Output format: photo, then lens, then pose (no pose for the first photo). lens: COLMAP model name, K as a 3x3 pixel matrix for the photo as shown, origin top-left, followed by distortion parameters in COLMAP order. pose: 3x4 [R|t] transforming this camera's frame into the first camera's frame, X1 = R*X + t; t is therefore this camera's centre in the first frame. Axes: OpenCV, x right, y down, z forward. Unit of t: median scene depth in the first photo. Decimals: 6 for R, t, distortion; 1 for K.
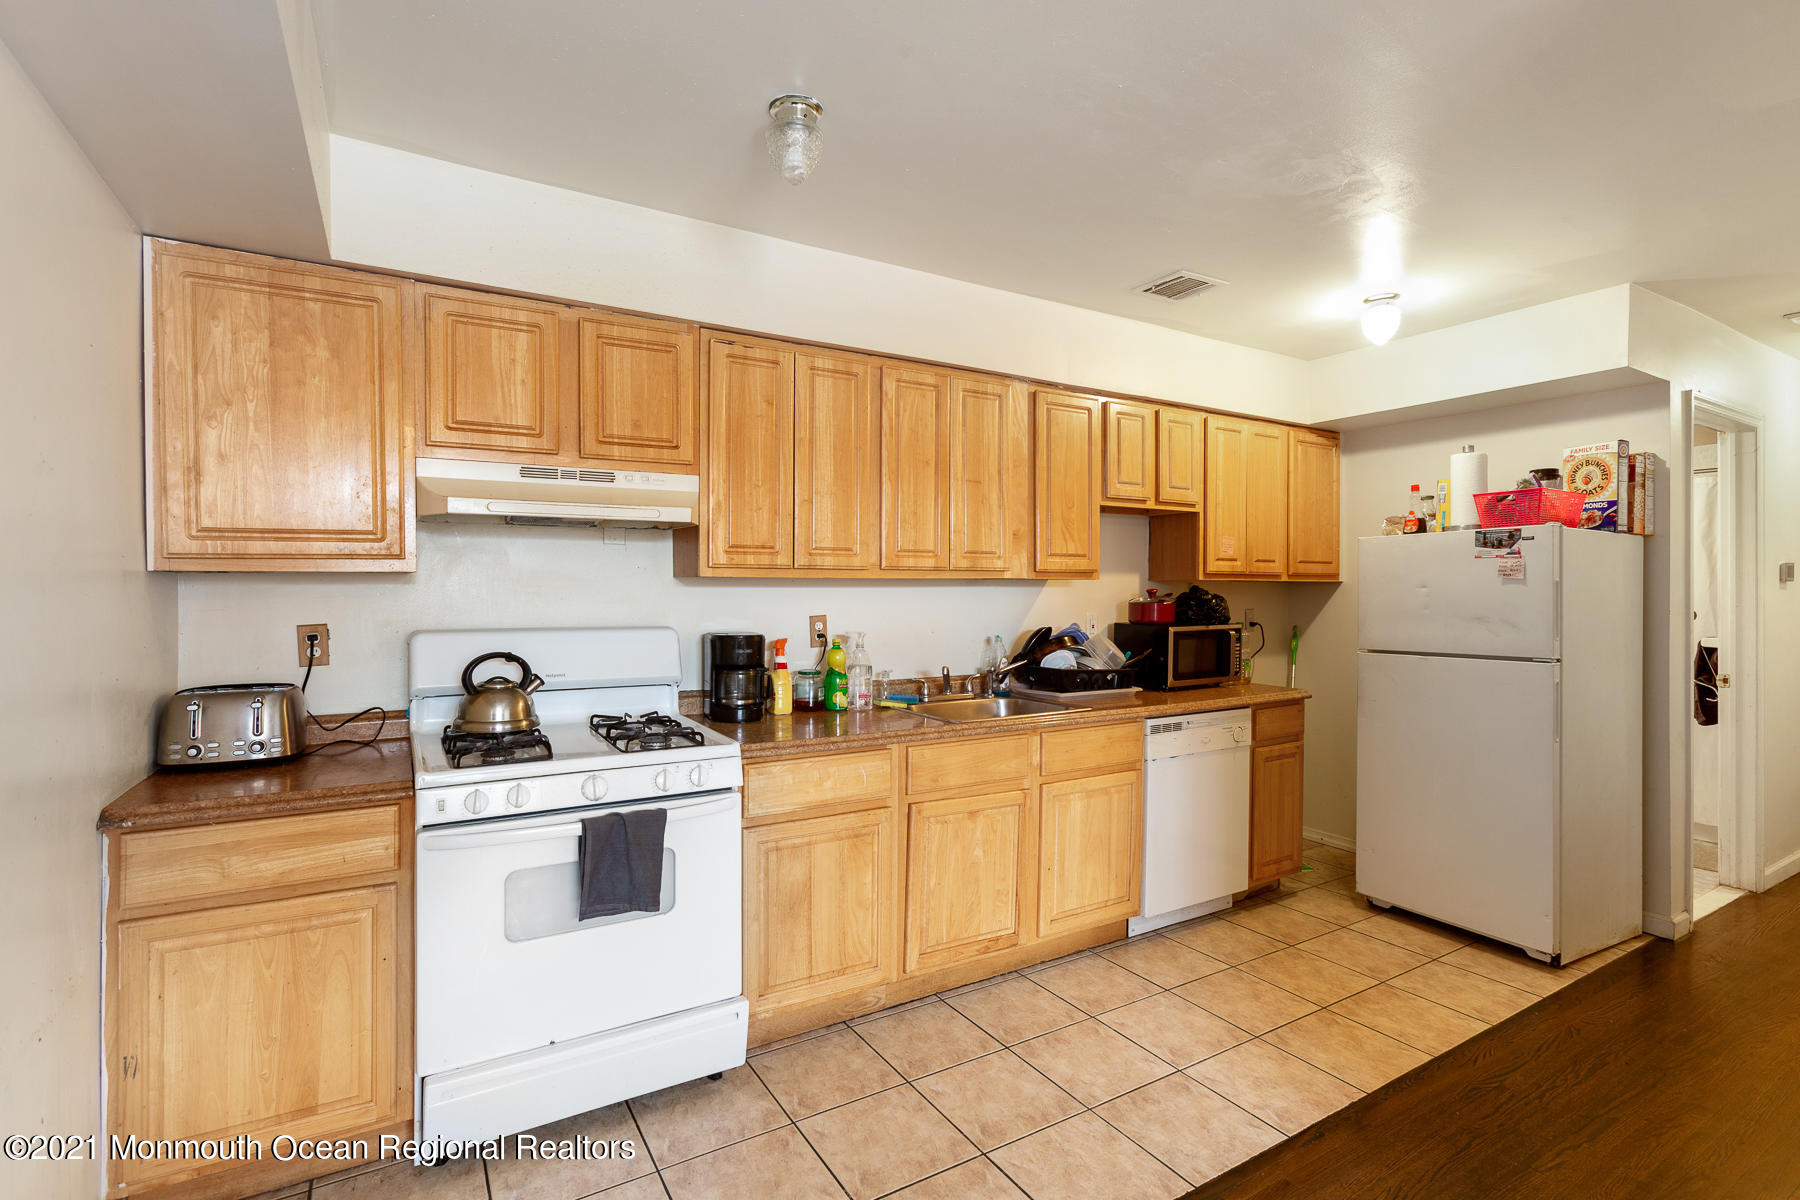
lens RADIAL K [[852.6, 0, 892.3], [0, 852.6, 591.0], [0, 0, 1]] dist [0.000921, 0.003808]
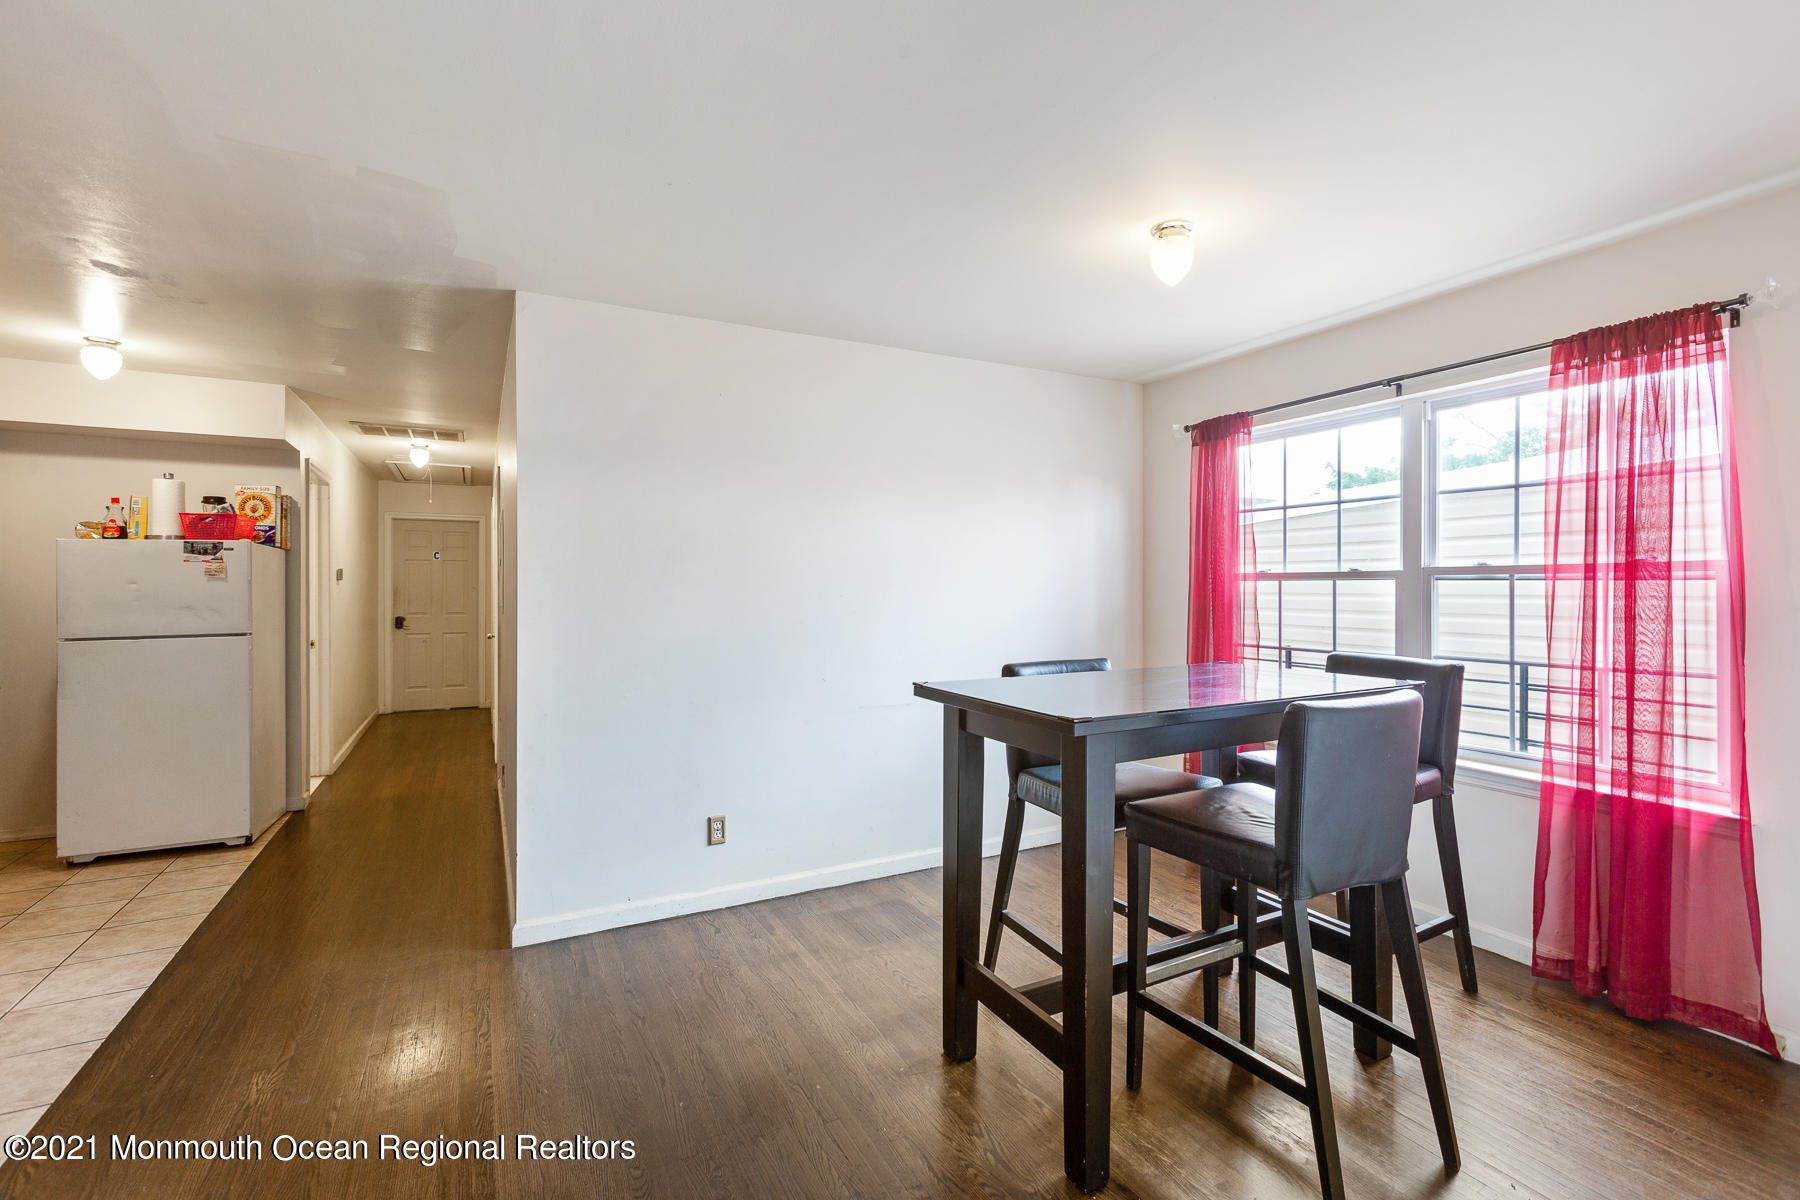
lens RADIAL K [[800.7, 0, 910.6], [0, 800.7, 587.5], [0, 0, 1]] dist [-0.003334, 0.003776]
pose [[0.055172, -0.004892, 0.998465, -0.486570], [0.002804, 0.999985, 0.004744, -0.001248], [-0.998473, 0.002538, 0.055185, -0.188395]]
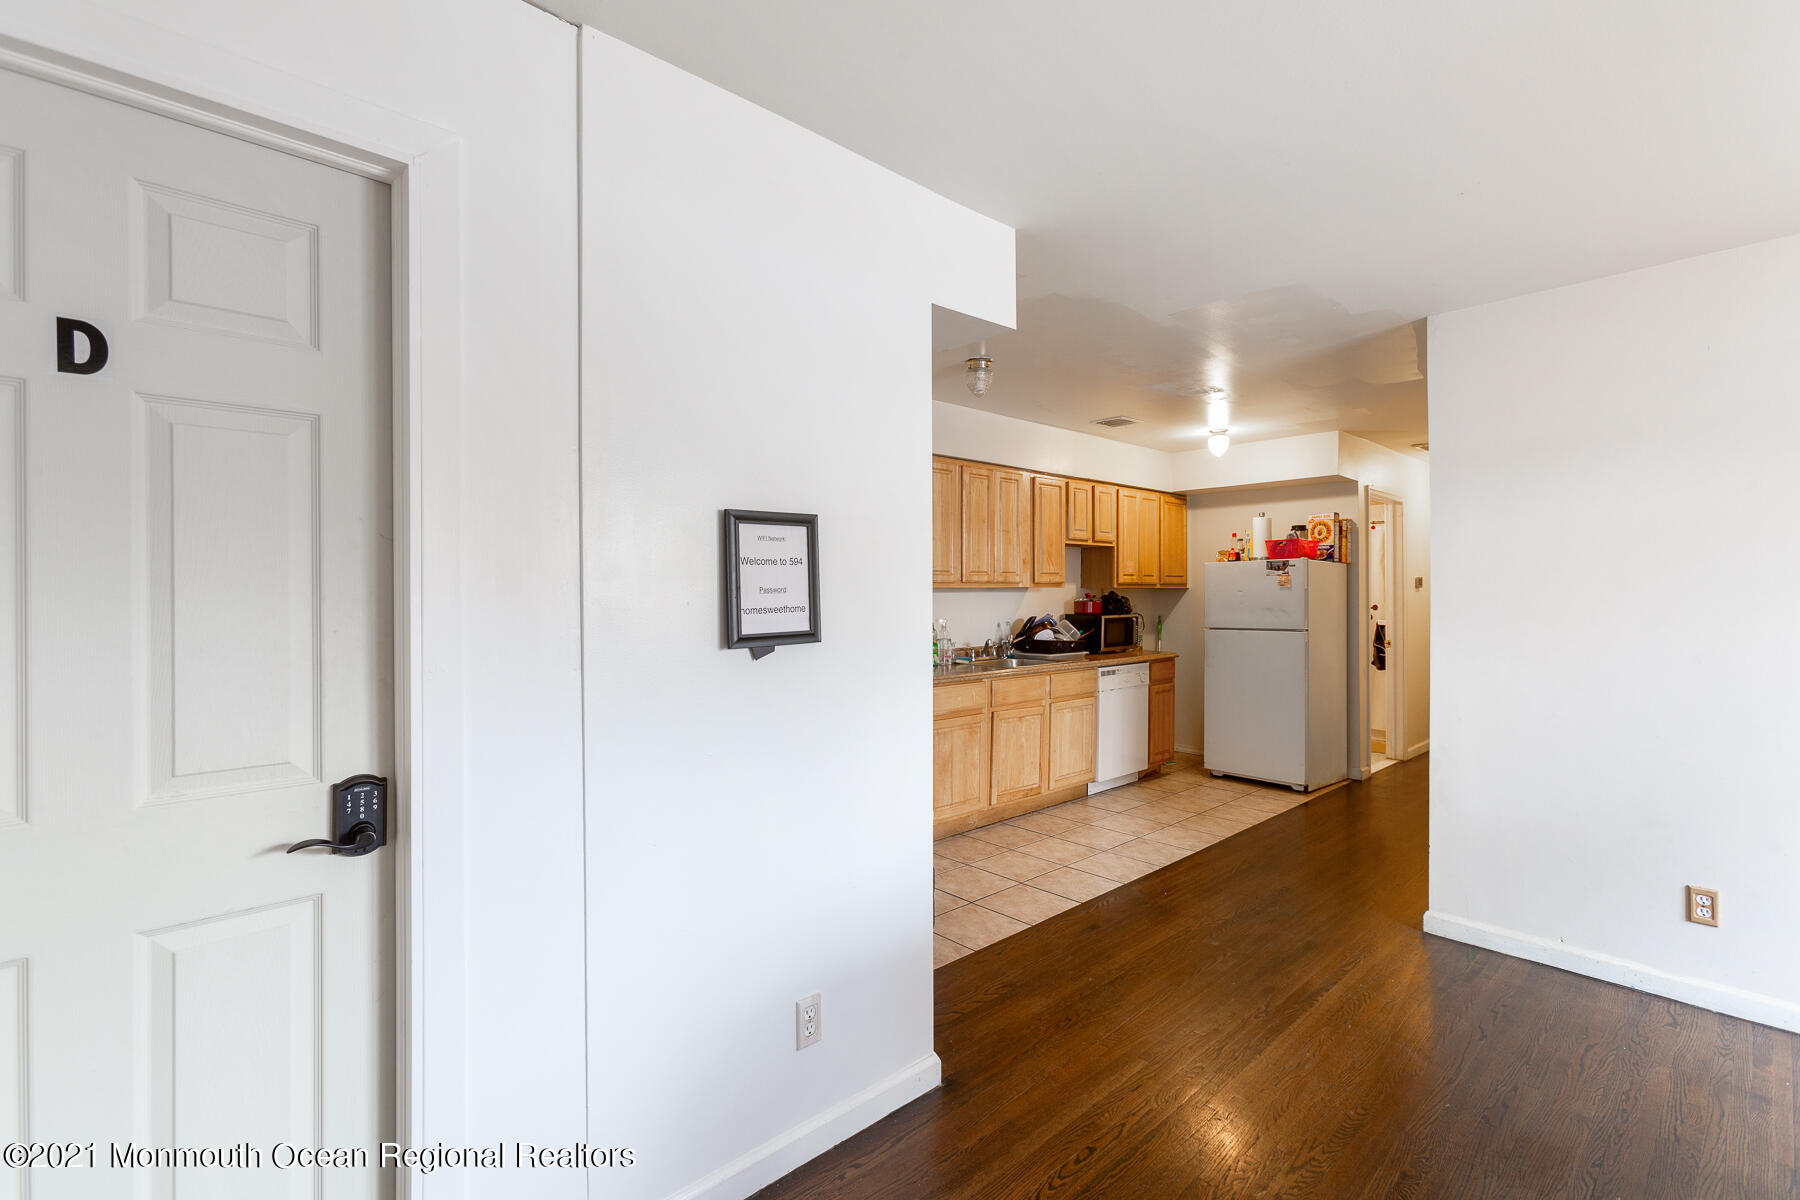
lens RADIAL K [[800.7, 0, 895.3], [0, 800.7, 591.8], [0, 0, 1]] dist [-0.003334, 0.003776]
pose [[0.981653, -0.002977, 0.190654, -0.420705], [0.003675, 0.999988, -0.003307, -0.001198], [-0.190642, 0.003947, 0.981652, -0.526139]]
